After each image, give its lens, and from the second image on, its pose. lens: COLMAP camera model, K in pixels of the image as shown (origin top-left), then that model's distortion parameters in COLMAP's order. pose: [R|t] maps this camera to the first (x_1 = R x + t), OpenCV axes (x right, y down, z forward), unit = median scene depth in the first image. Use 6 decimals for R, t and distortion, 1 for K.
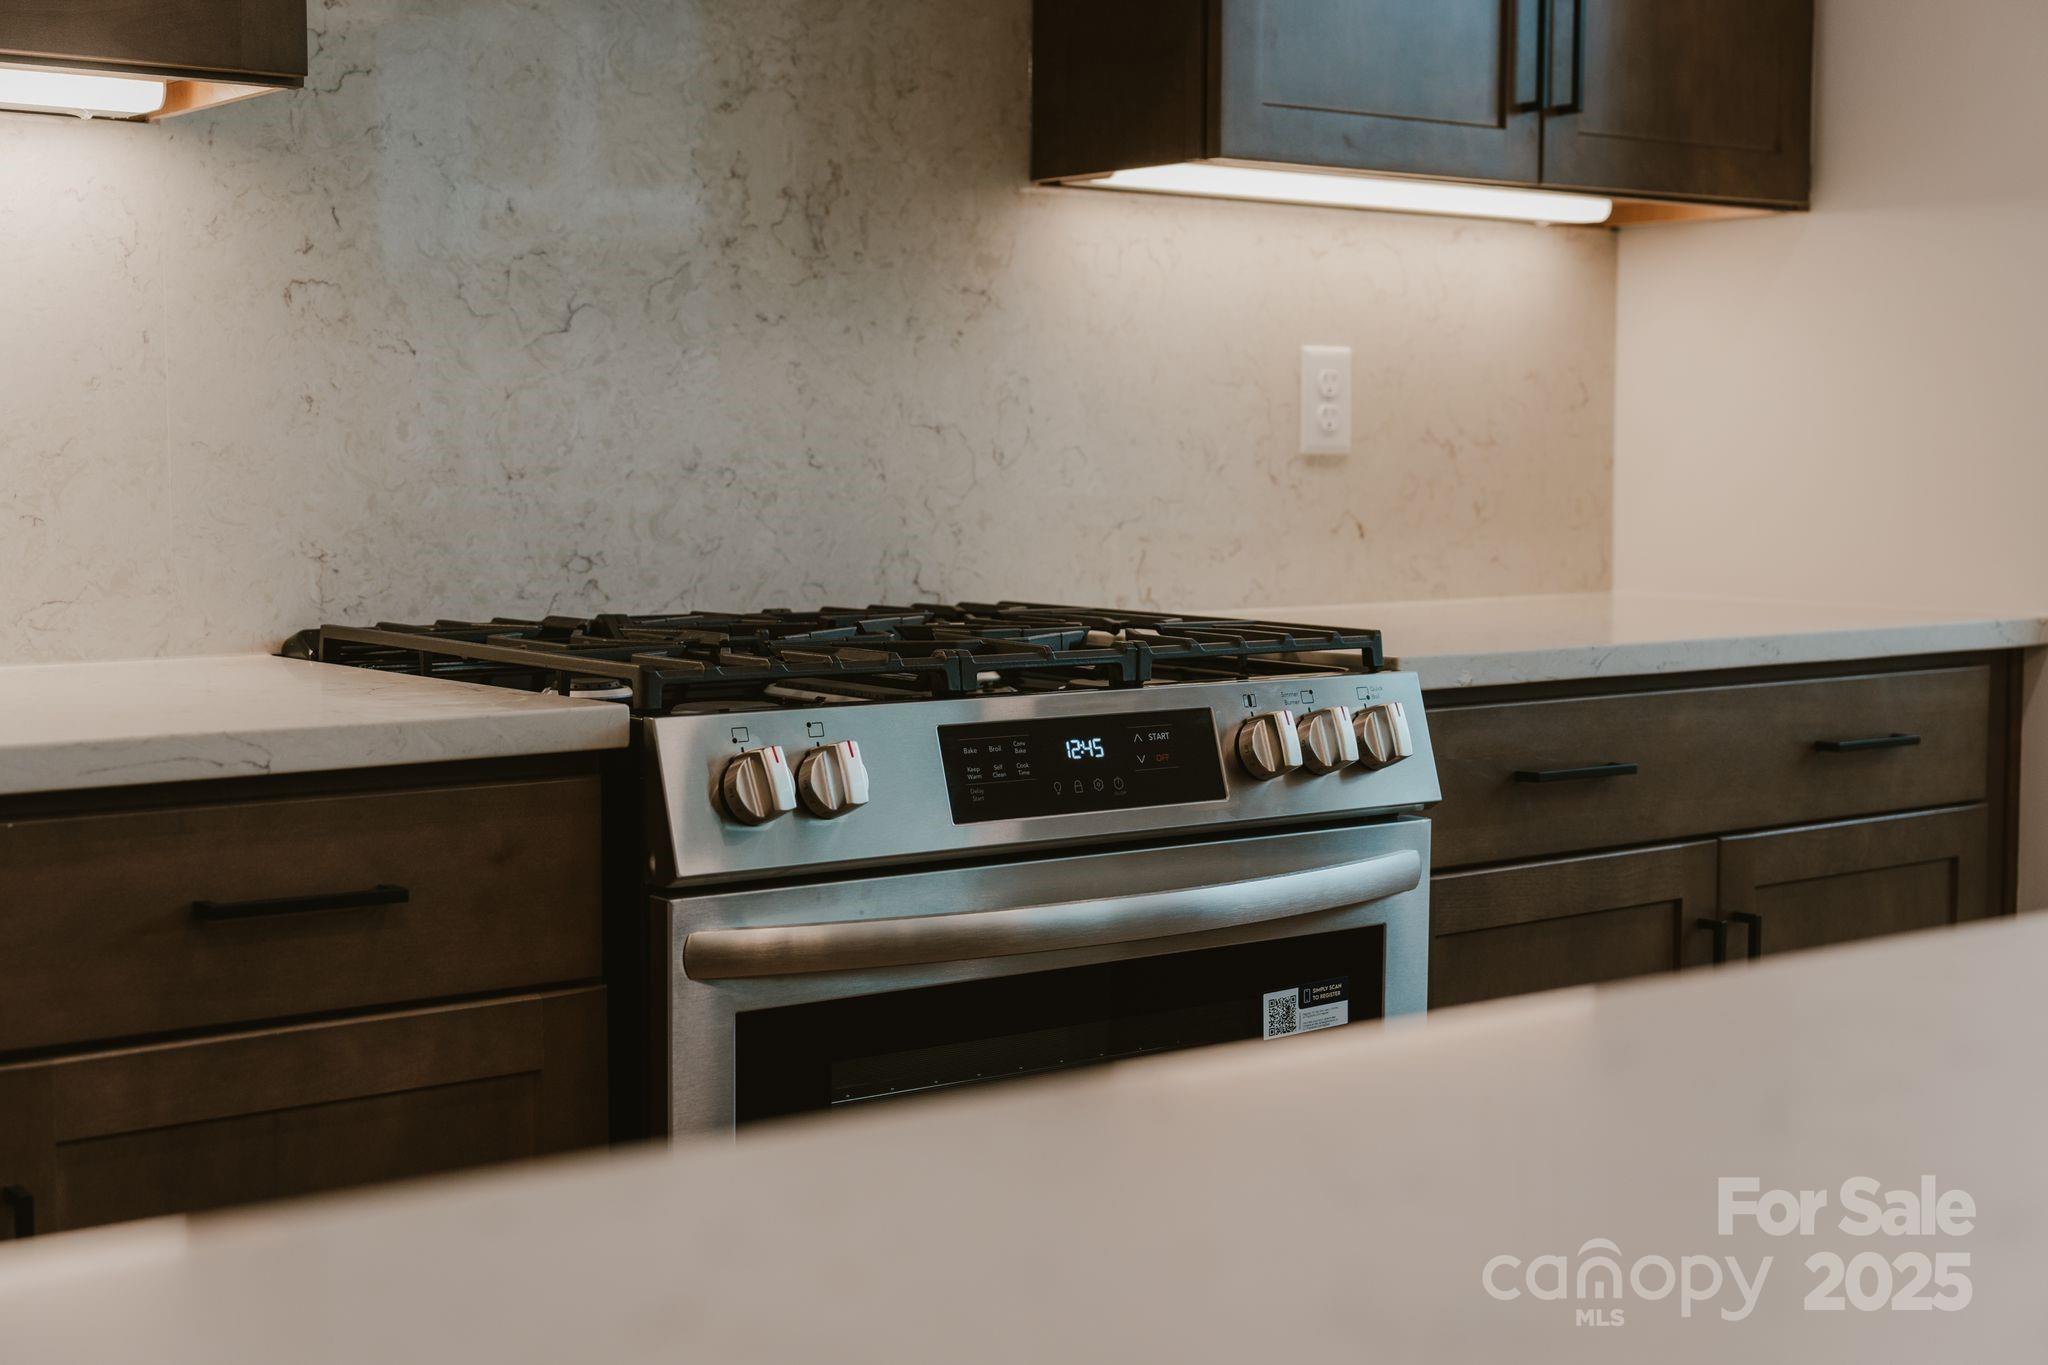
lens RADIAL K [[2780.8, 0, 1024.0], [0, 2780.8, 682.5], [0, 0, 1]] dist [-0.014495, 0.024275]
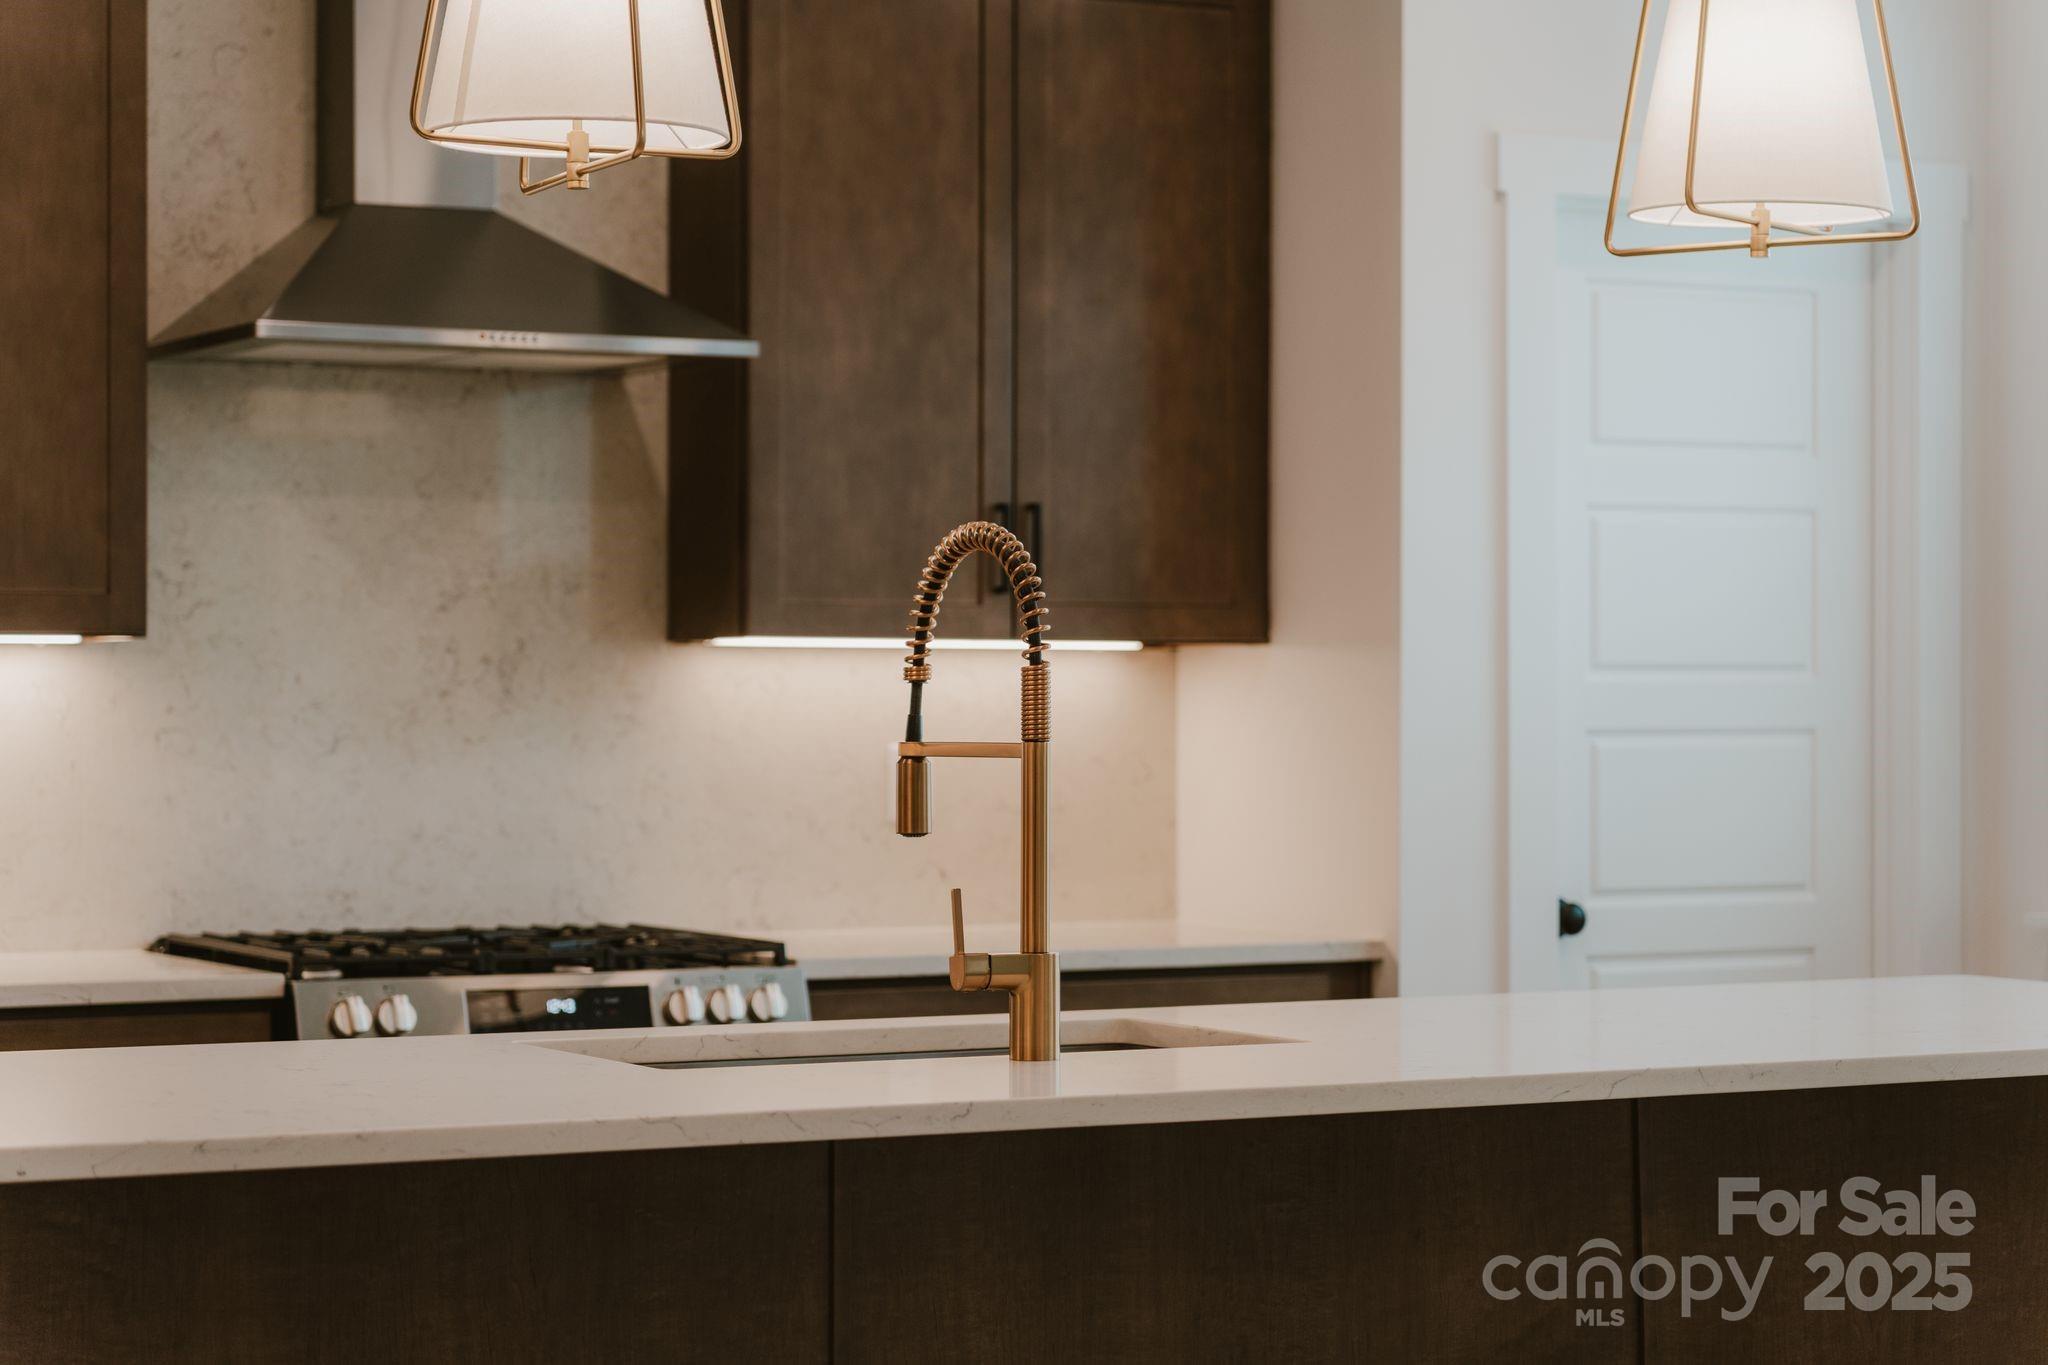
lens RADIAL K [[4426.2, 0, 1024.0], [0, 4426.2, 682.5], [0, 0, 1]] dist [0.016602, -0.241868]
pose [[0.986583, -0.001235, -0.163254, 0.629253], [-0.012477, 0.996476, -0.082939, 0.039534], [0.162781, 0.083863, 0.983092, -1.417408]]
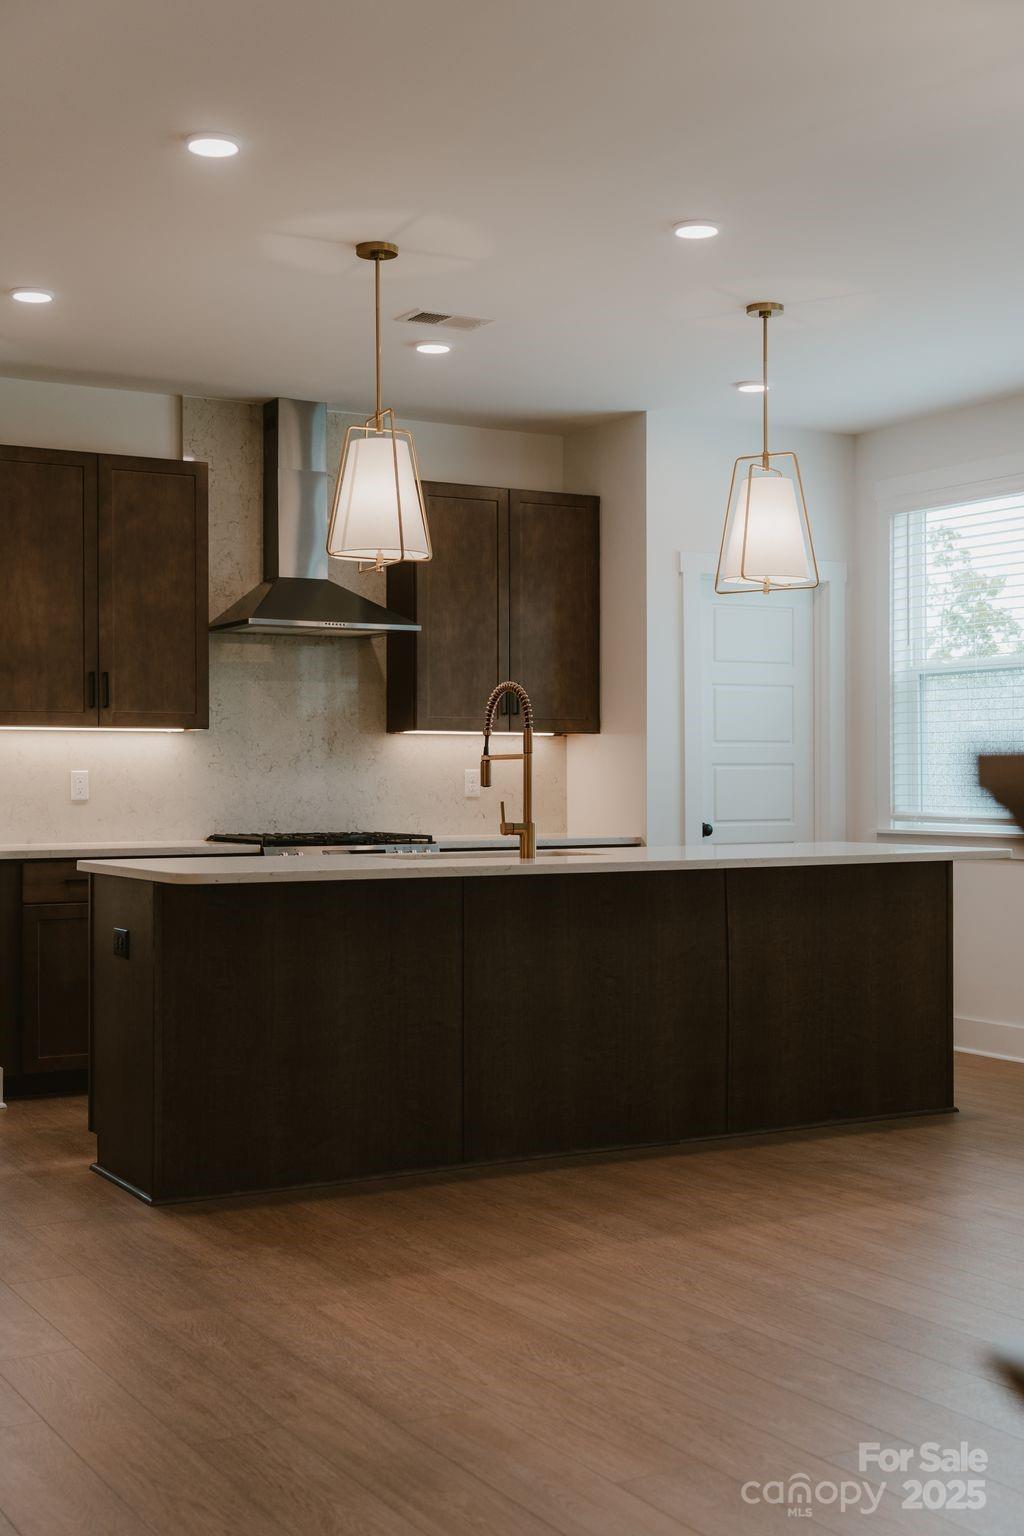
lens RADIAL K [[1862.9, 0, 516.0], [0, 1862.9, 784.9], [0, 0, 1]] dist [-0.002577, 0.006289]
pose [[0.989159, -0.004768, -0.146770, 0.662078], [-0.007086, 0.996758, -0.080140, 0.133710], [0.146677, 0.080311, 0.985919, -1.895258]]
